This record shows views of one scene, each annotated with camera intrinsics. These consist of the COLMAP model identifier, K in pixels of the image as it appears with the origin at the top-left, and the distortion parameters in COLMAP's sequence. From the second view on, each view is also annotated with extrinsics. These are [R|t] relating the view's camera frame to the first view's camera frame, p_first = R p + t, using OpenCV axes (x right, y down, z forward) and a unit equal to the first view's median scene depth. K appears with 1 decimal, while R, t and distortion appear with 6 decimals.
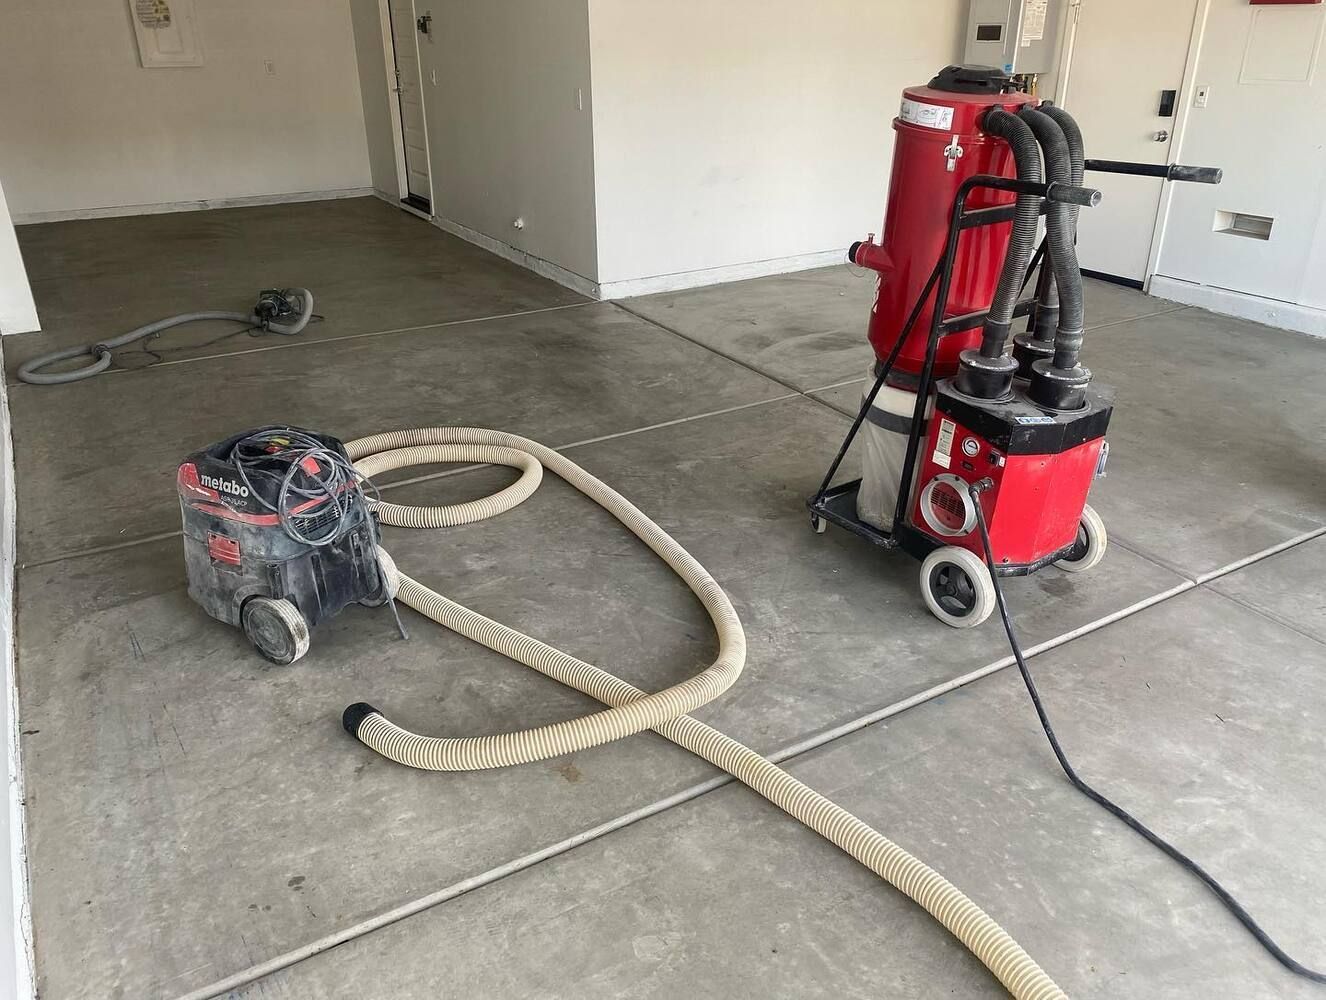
lens RADIAL K [[1033.5, 0, 663.4], [0, 1033.5, 502.6], [0, 0, 1]] dist [0.013827, -0.003468]
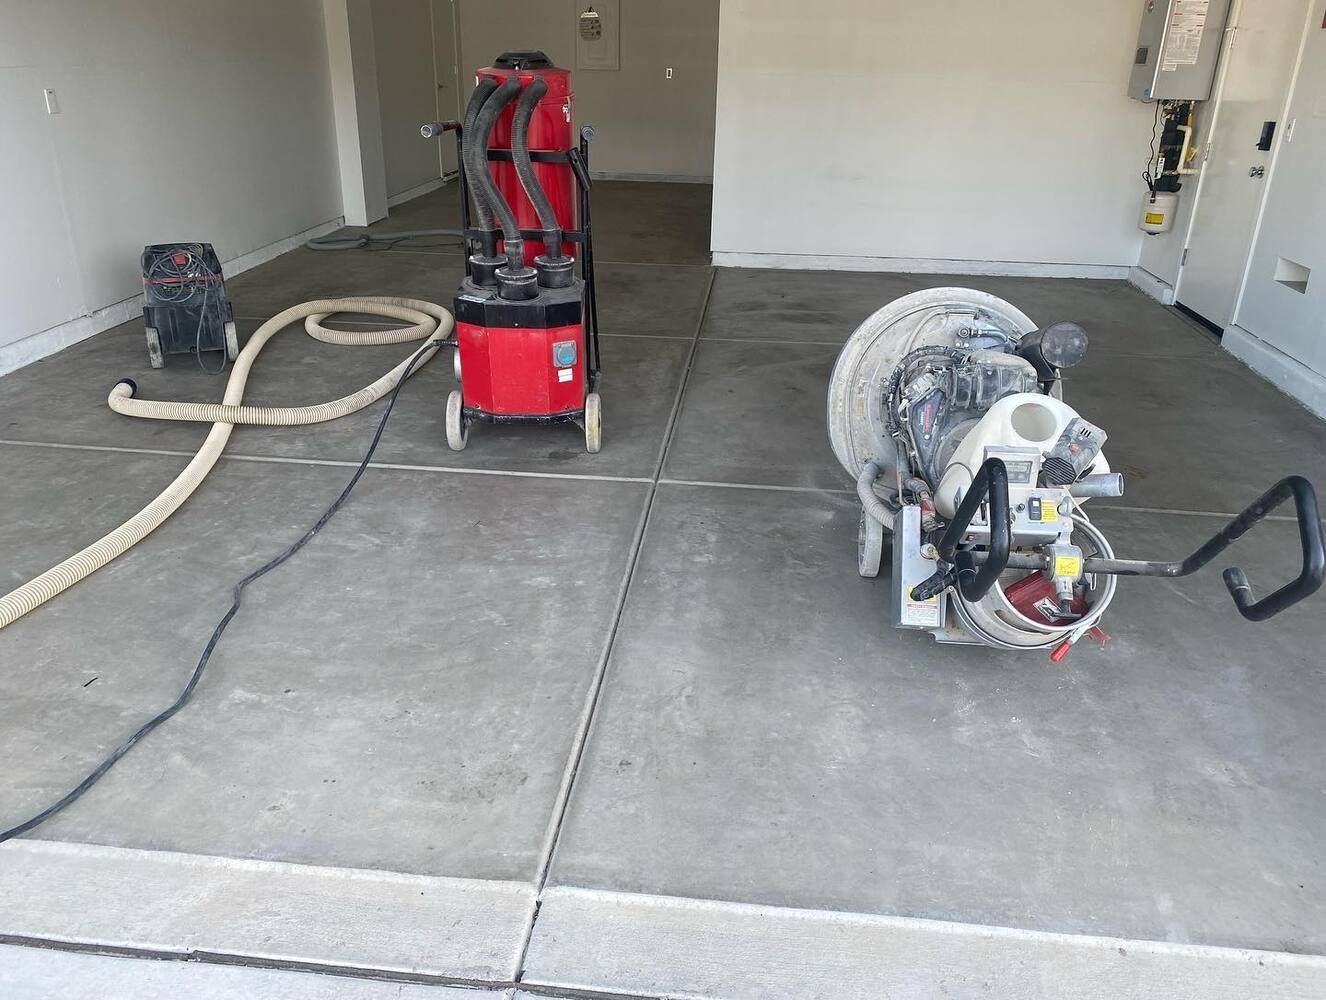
lens RADIAL K [[1033.5, 0, 663.8], [0, 1033.5, 497.3], [0, 0, 1]] dist [0.013827, -0.003468]
pose [[0.800526, 0.259774, -0.540070, 1.328688], [-0.275861, 0.959750, 0.052742, 0.031542], [0.532032, 0.106763, 0.839966, -0.014851]]
